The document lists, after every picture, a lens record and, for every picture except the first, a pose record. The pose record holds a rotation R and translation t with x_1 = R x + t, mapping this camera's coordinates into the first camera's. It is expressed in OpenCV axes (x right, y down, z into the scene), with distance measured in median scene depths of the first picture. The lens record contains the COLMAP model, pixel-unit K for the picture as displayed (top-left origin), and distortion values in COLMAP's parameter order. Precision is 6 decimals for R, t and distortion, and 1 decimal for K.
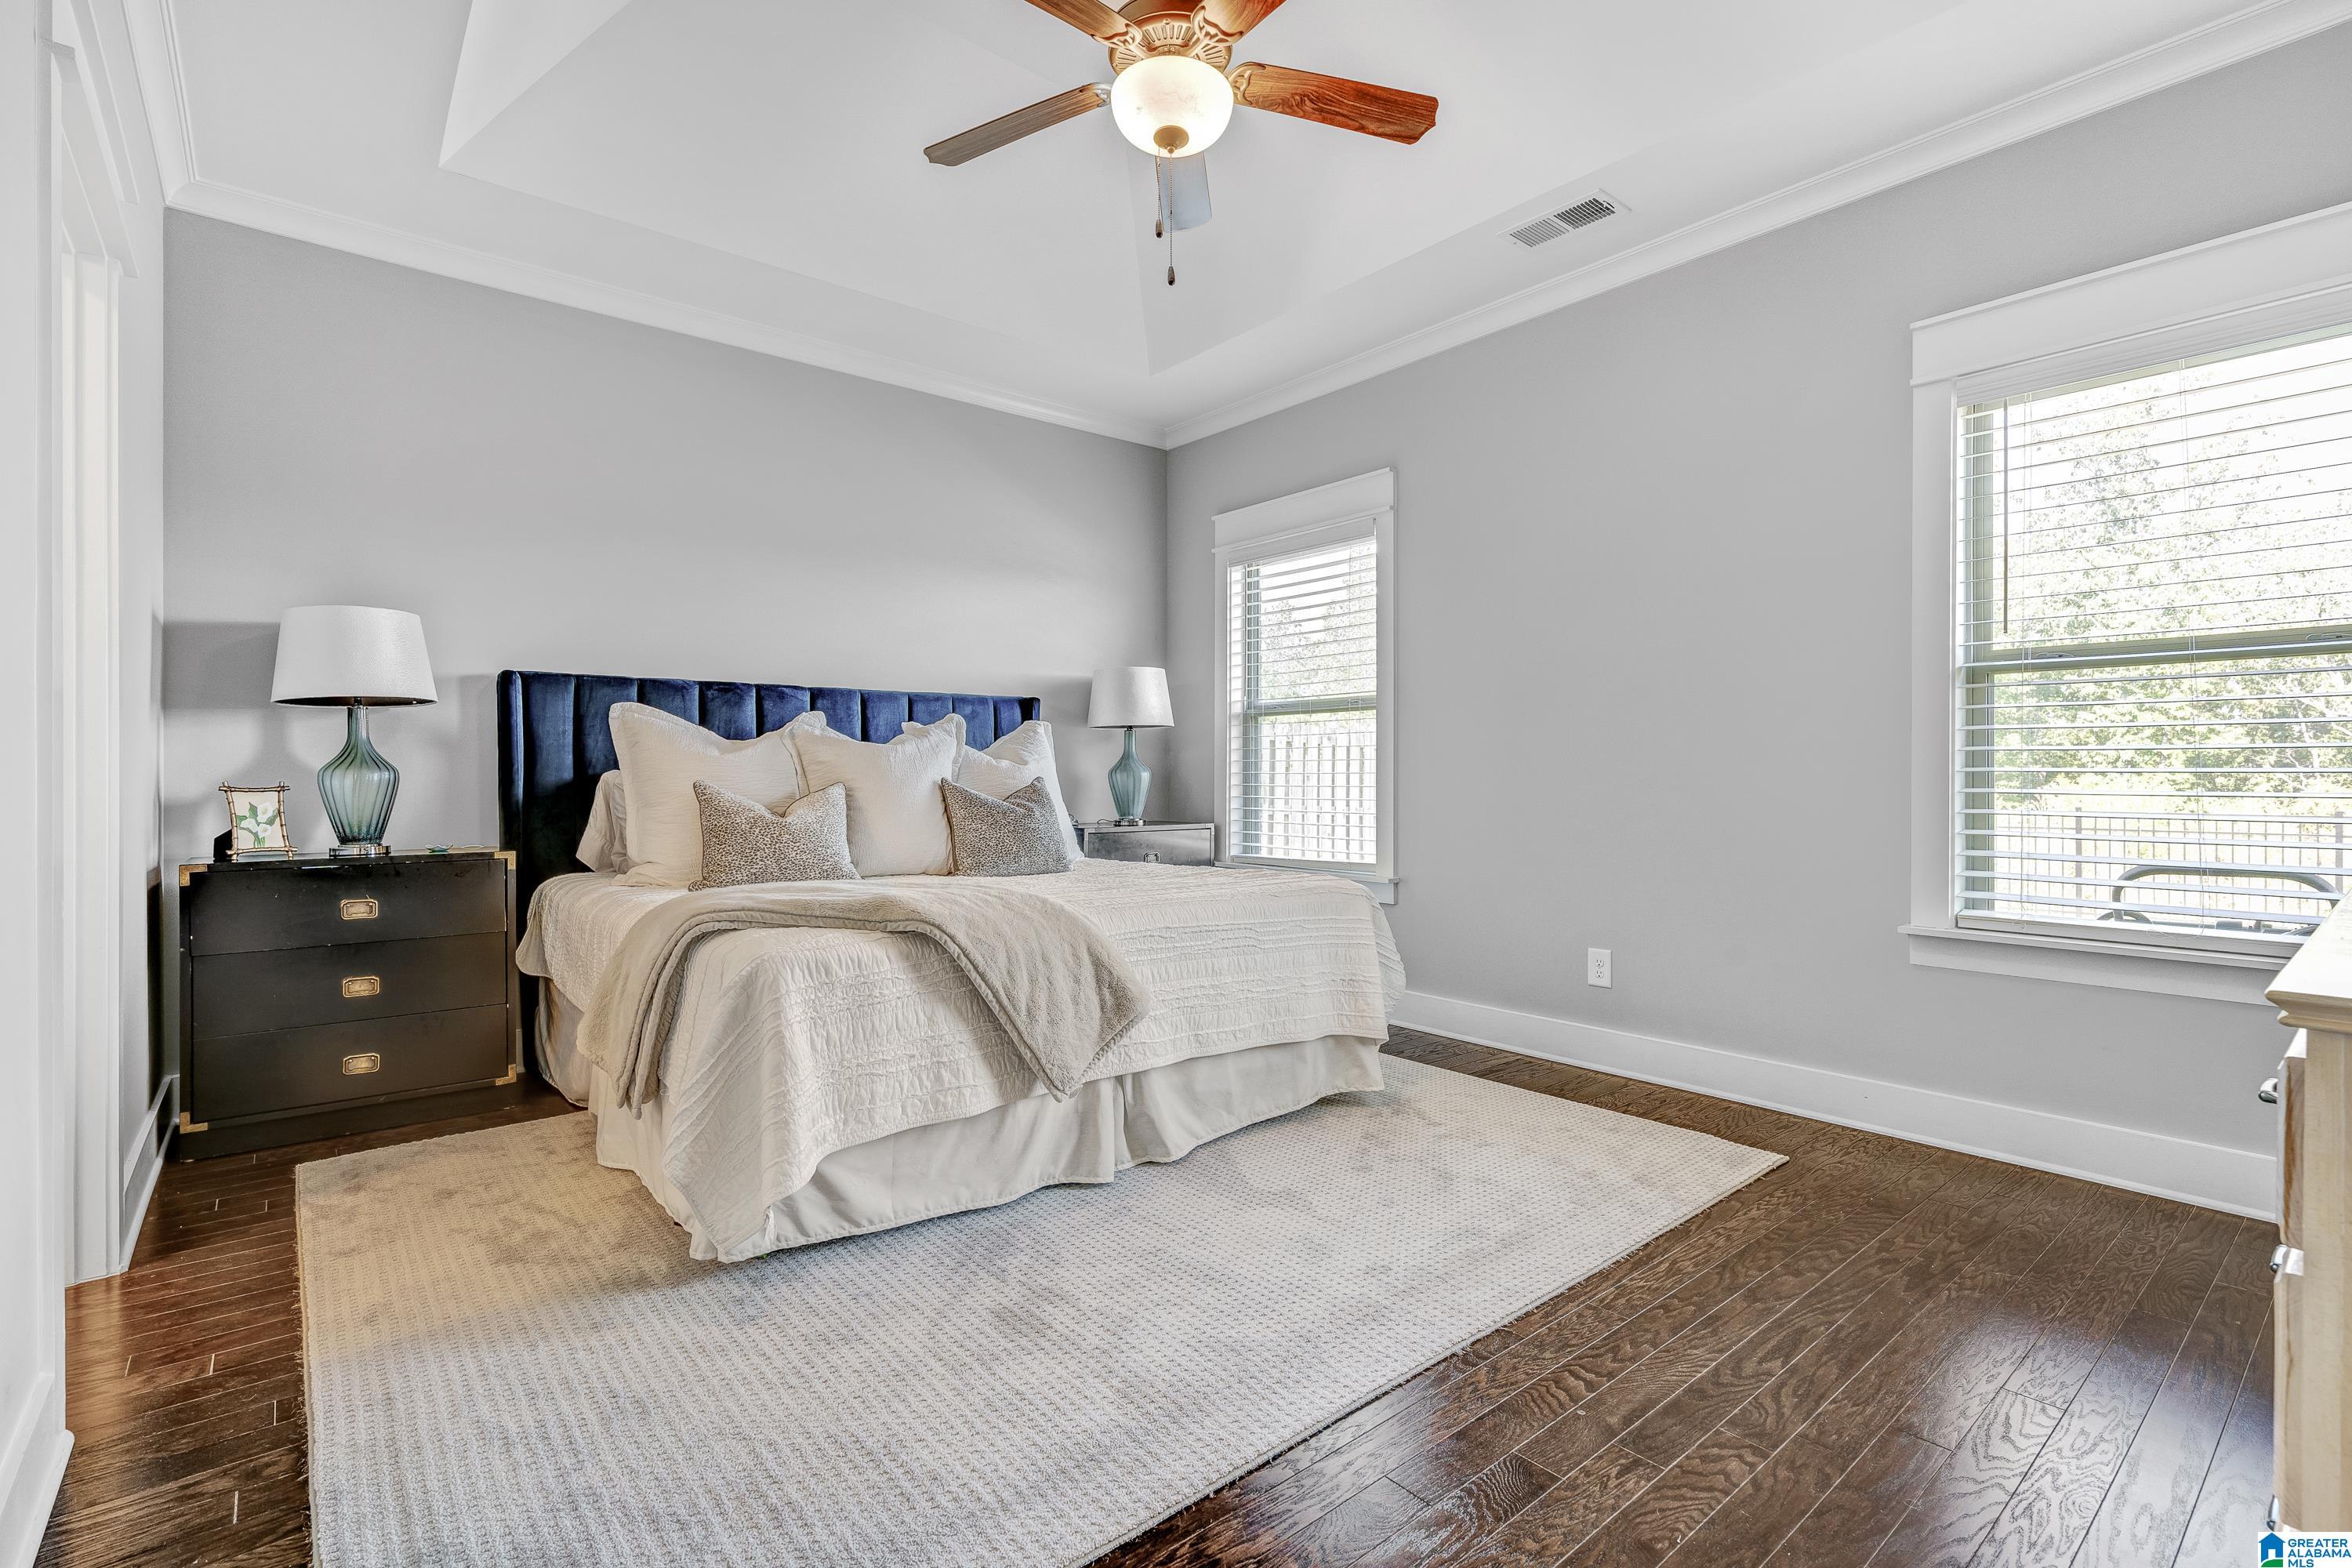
lens RADIAL K [[1090.3, 0, 1181.5], [0, 1090.3, 786.5], [0, 0, 1]] dist [-0.003352, 0.000085]
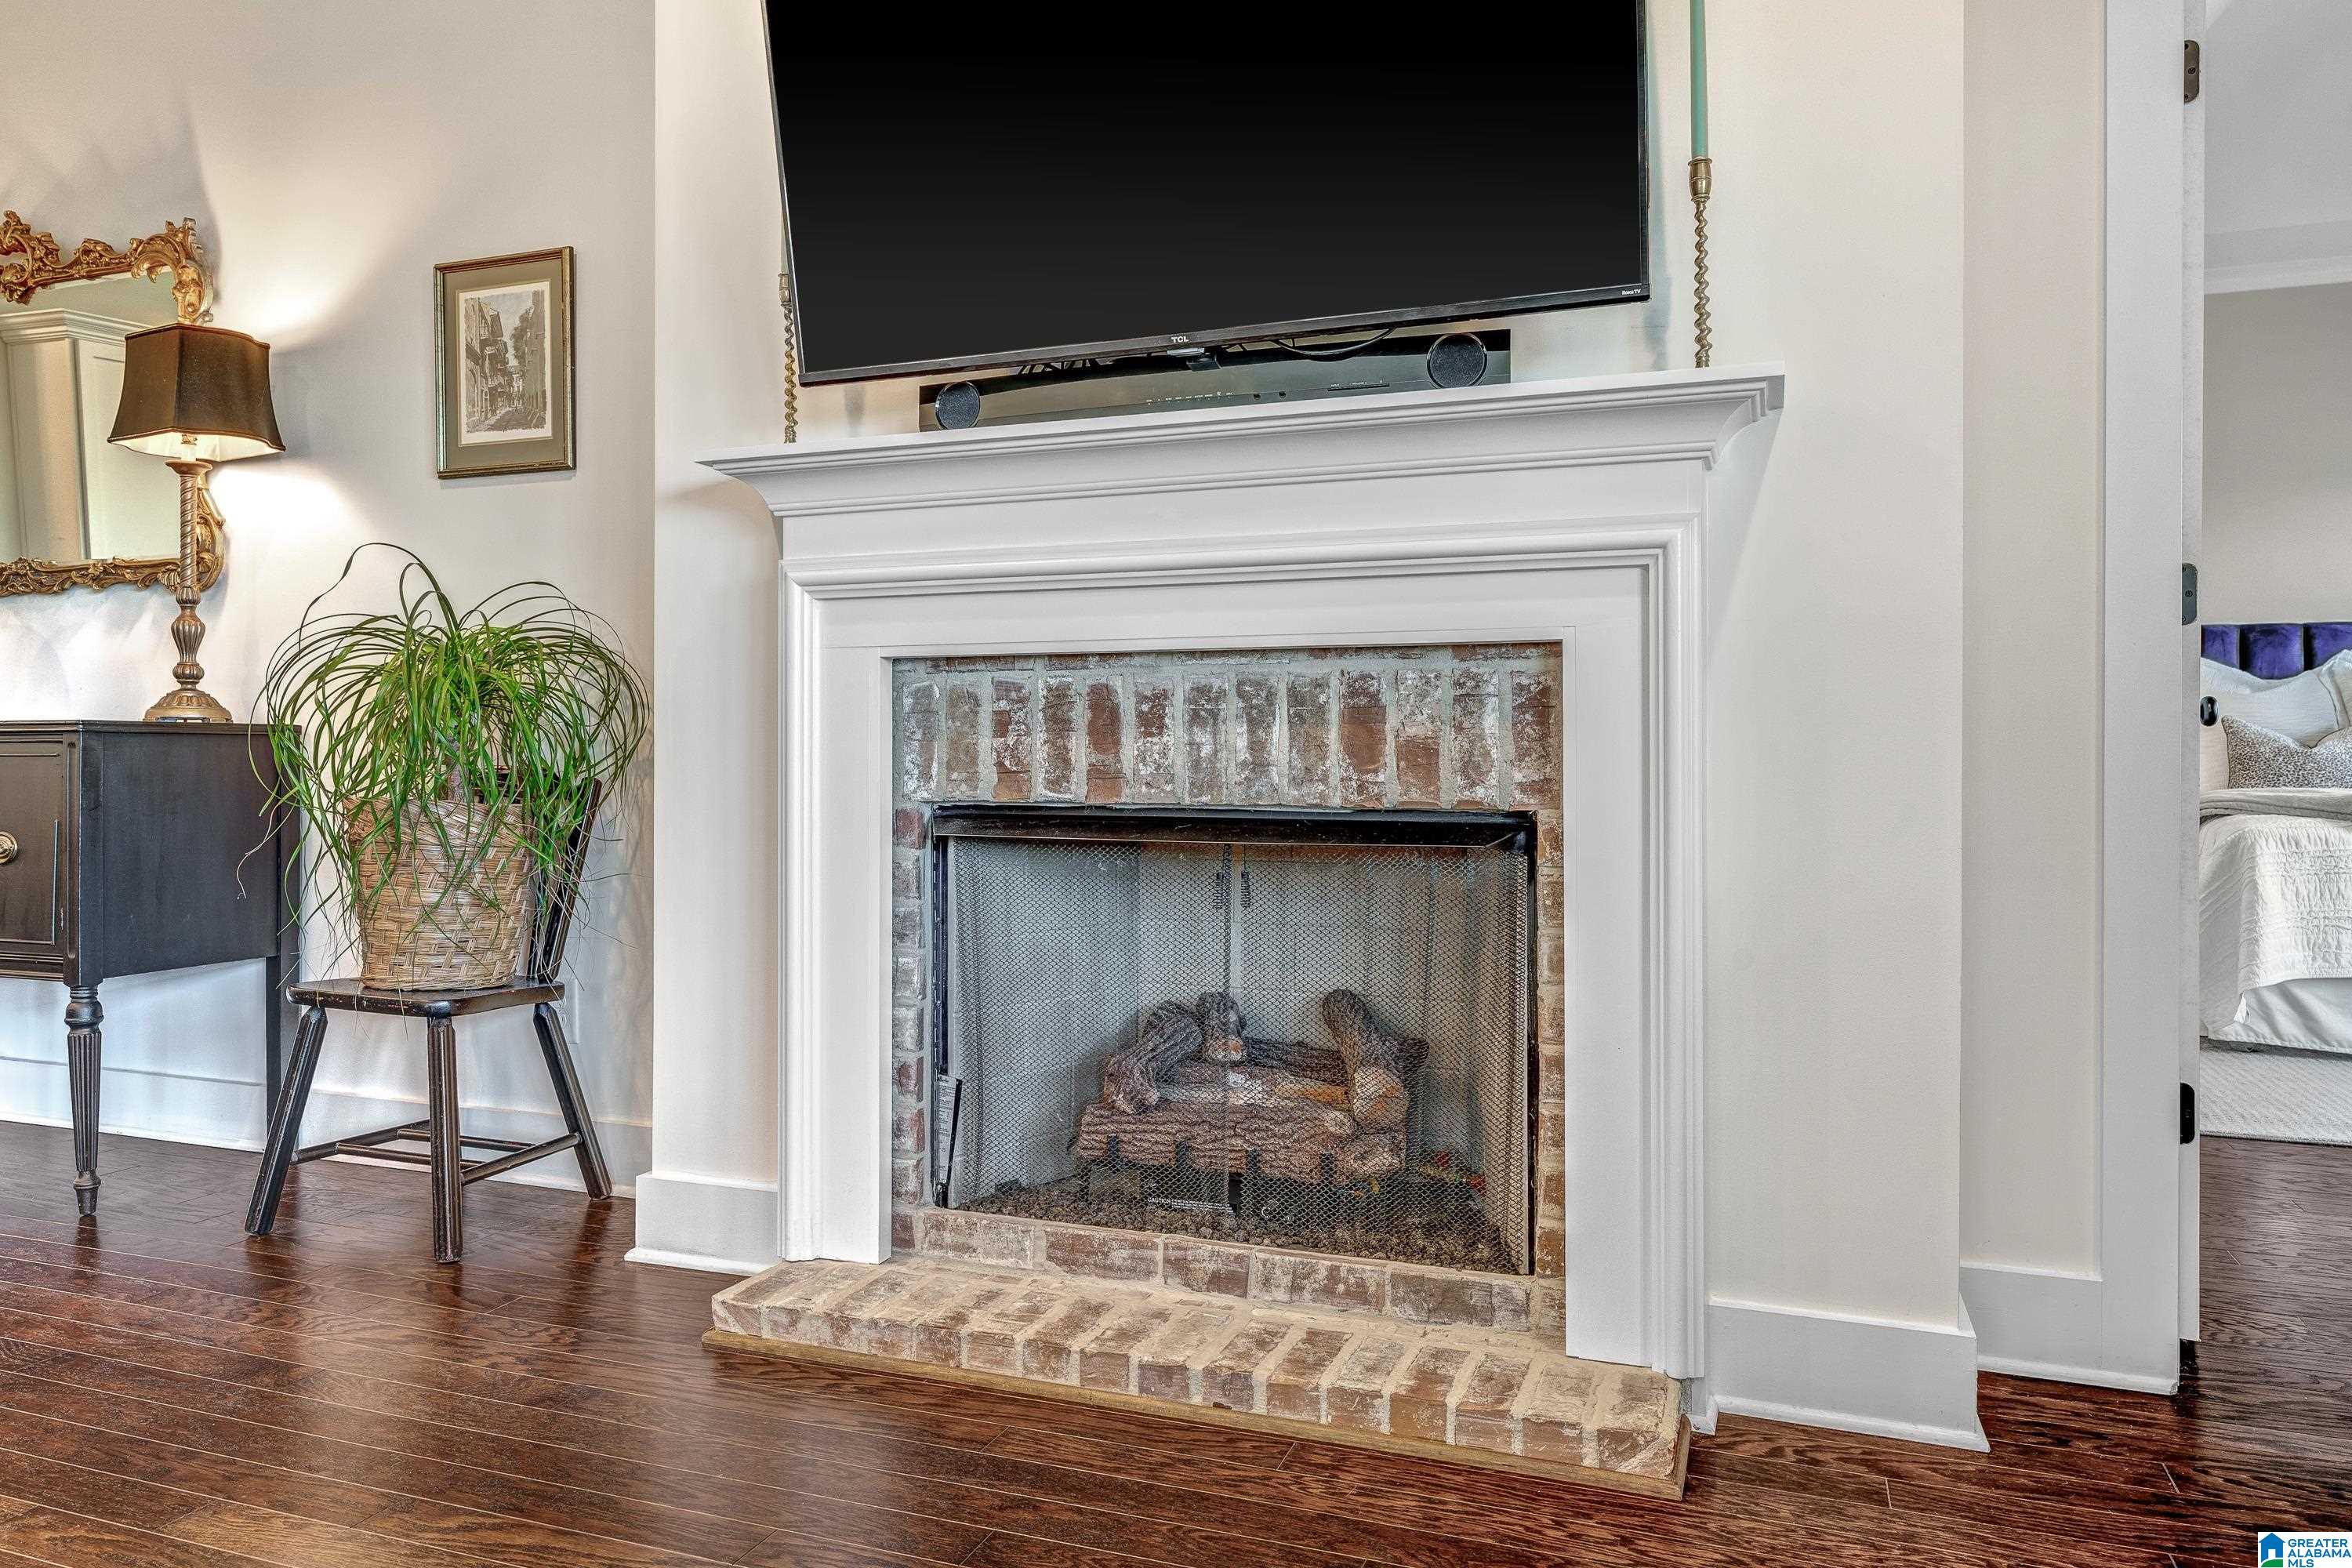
lens RADIAL K [[1573.0, 0, 1173.9], [0, 1573.0, 778.6], [0, 0, 1]] dist [0.003510, -0.000531]
pose [[0.489920, 0.009762, -0.871713, 0.673123], [-0.001650, 0.999946, 0.010270, 0.065642], [0.871766, -0.003594, 0.489910, -1.140238]]
